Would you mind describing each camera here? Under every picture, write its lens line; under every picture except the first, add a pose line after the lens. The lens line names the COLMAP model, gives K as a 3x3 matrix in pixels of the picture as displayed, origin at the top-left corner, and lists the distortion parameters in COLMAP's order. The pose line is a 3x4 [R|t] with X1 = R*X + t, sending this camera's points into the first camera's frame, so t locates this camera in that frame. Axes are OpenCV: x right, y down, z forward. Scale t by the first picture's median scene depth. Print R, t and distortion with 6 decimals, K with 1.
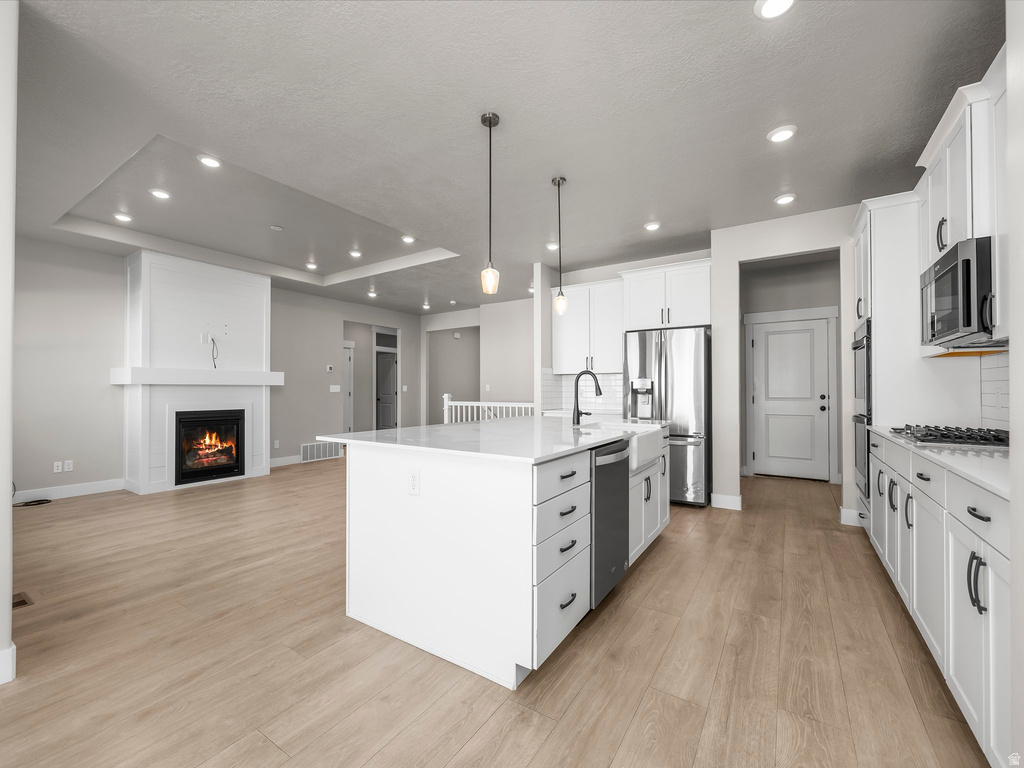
lens RADIAL K [[430.6, 0, 508.2], [0, 430.6, 385.6], [0, 0, 1]] dist [0.001517, 0.000417]
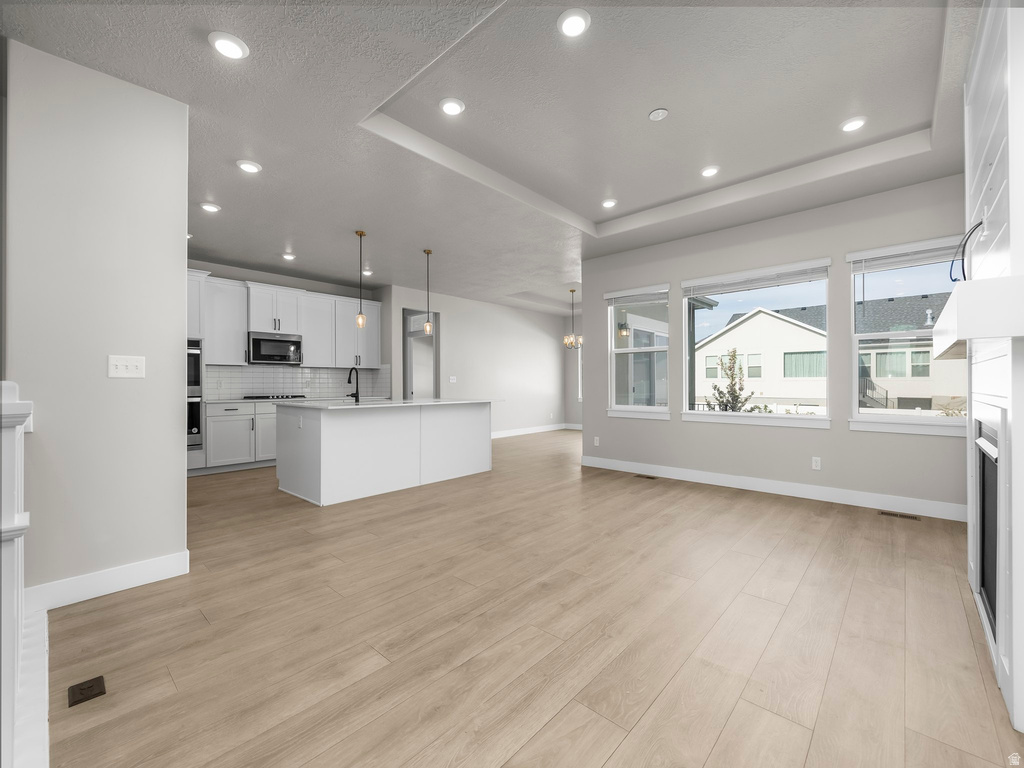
lens RADIAL K [[430.6, 0, 508.2], [0, 430.6, 385.6], [0, 0, 1]] dist [0.001517, 0.000417]
pose [[-0.985289, 0.004518, 0.170834, -0.494013], [0.003138, 0.999960, -0.008349, 0.036186], [-0.170865, -0.007691, -0.985264, 1.887741]]
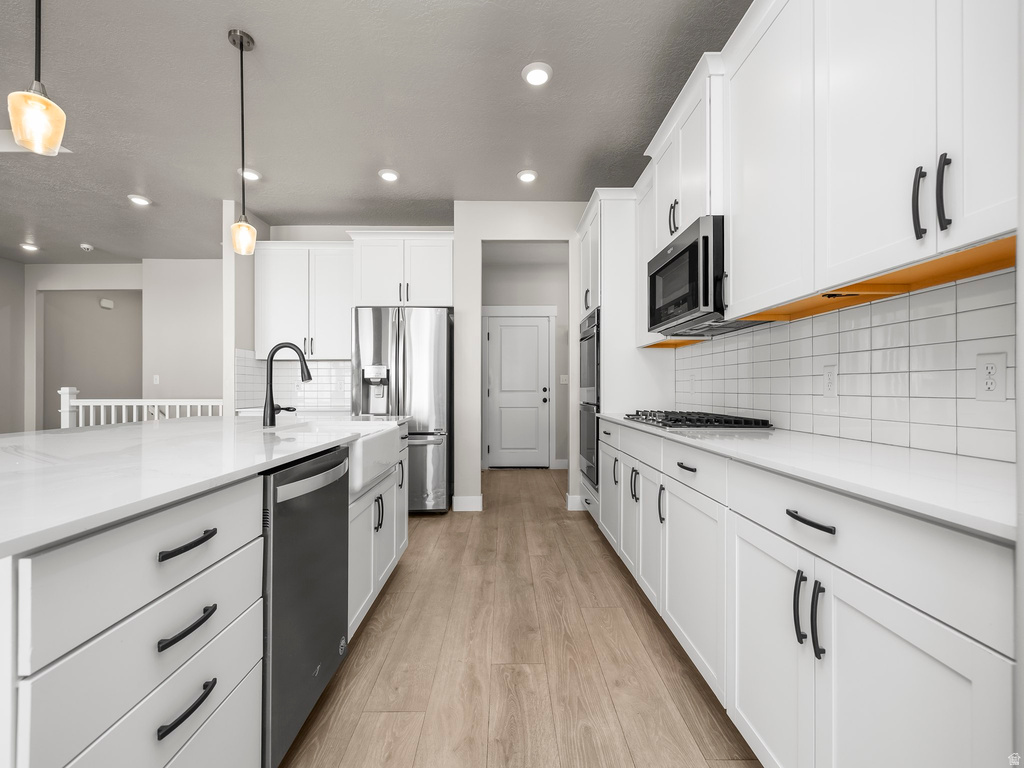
lens RADIAL K [[430.6, 0, 508.2], [0, 430.6, 385.6], [0, 0, 1]] dist [0.001517, 0.000417]
pose [[0.830846, 0.004201, 0.556487, 0.075521], [-0.006089, 0.999980, 0.001542, 0.020769], [-0.556470, -0.004670, 0.830855, 0.211103]]
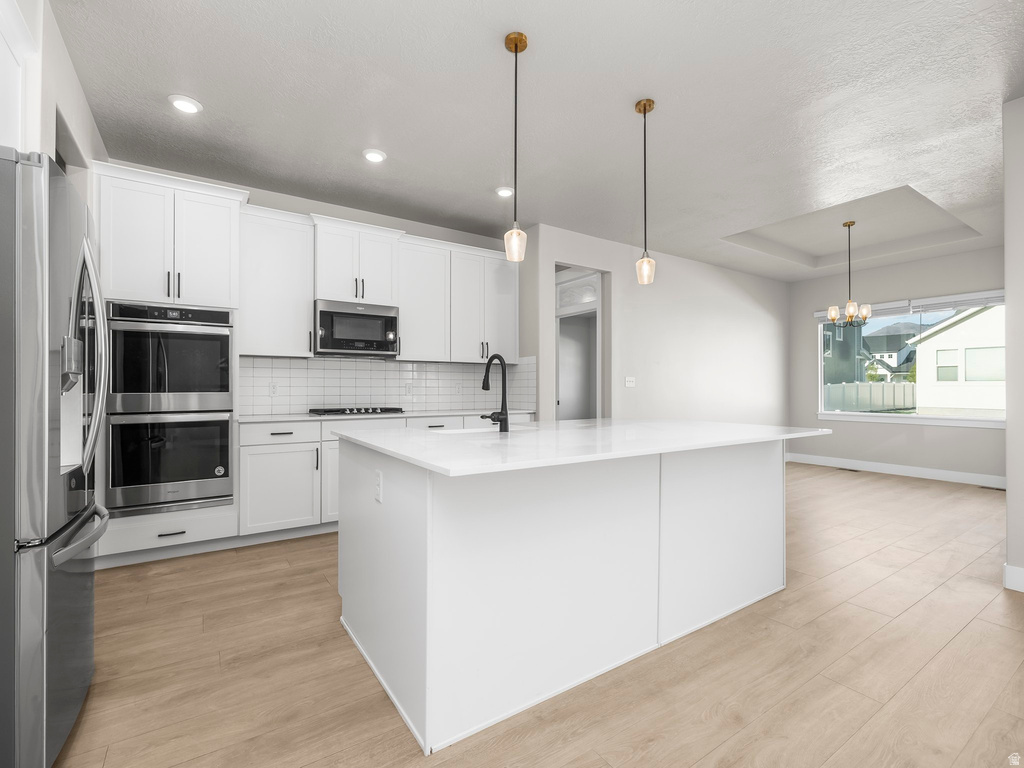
lens RADIAL K [[466.1, 0, 512.0], [0, 466.1, 384.0], [0, 0, 1]] dist [-0.001835, -0.000232]
pose [[-0.919730, 0.002399, 0.392545, -0.111710], [-0.005119, 0.999823, -0.018104, 0.021386], [-0.392519, -0.018660, -0.919555, 1.306777]]
